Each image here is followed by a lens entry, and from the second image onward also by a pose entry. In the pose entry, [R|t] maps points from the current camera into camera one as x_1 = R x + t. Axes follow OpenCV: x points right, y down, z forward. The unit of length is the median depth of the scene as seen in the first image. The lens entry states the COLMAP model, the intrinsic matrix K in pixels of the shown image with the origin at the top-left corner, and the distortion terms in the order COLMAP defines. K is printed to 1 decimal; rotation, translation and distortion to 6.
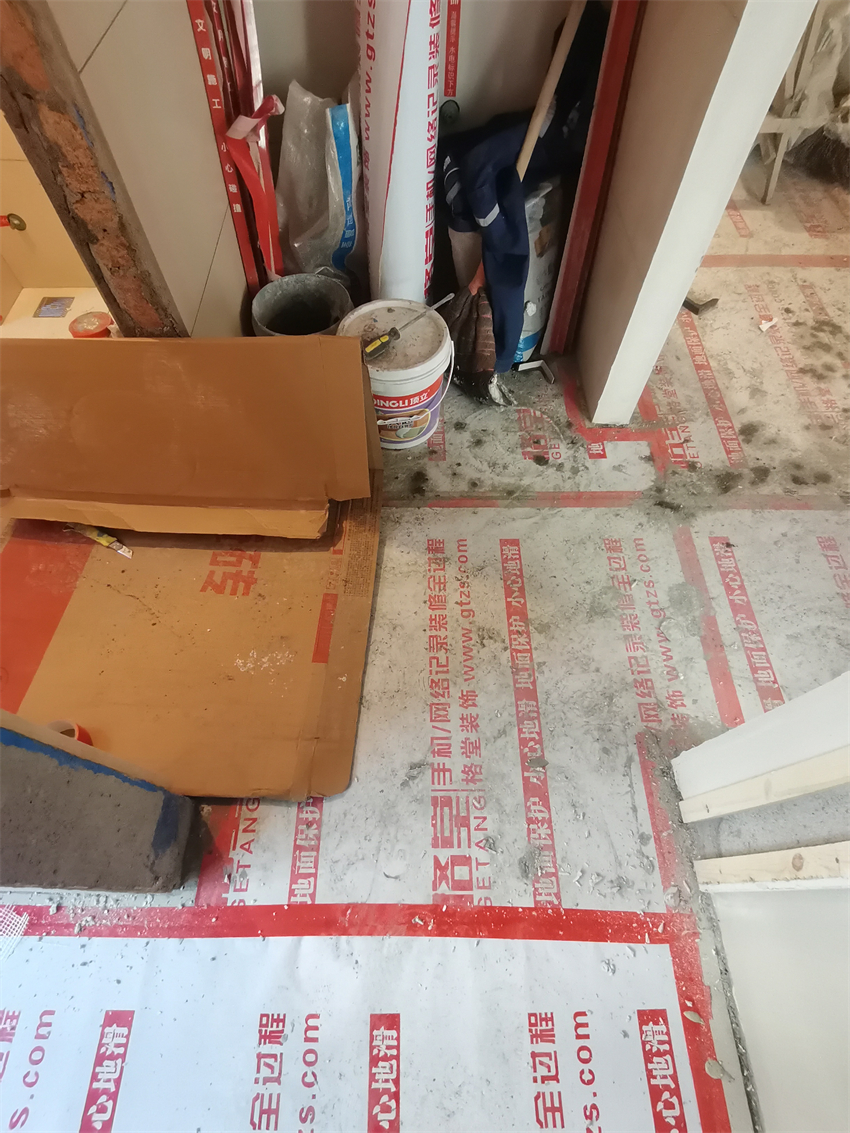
lens RADIAL K [[564.2, 0, 418.9], [0, 564.2, 572.8], [0, 0, 1]] dist [0.003177, -0.010650]
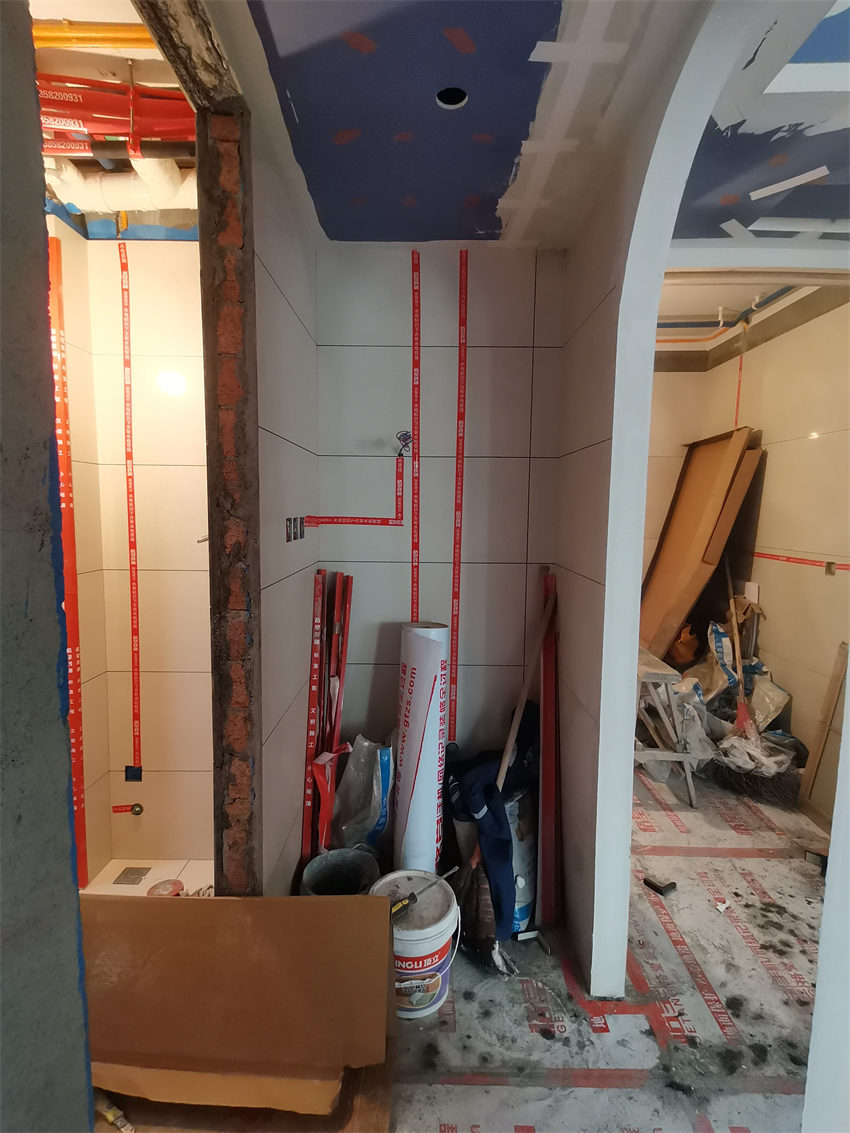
lens RADIAL K [[596.4, 0, 422.7], [0, 596.4, 563.4], [0, 0, 1]] dist [0.068197, -0.027839]
pose [[0.999780, 0.019803, -0.006946, -0.025293], [-0.017187, 0.582724, -0.812489, 0.242250], [-0.012043, 0.812429, 0.582936, -0.397642]]
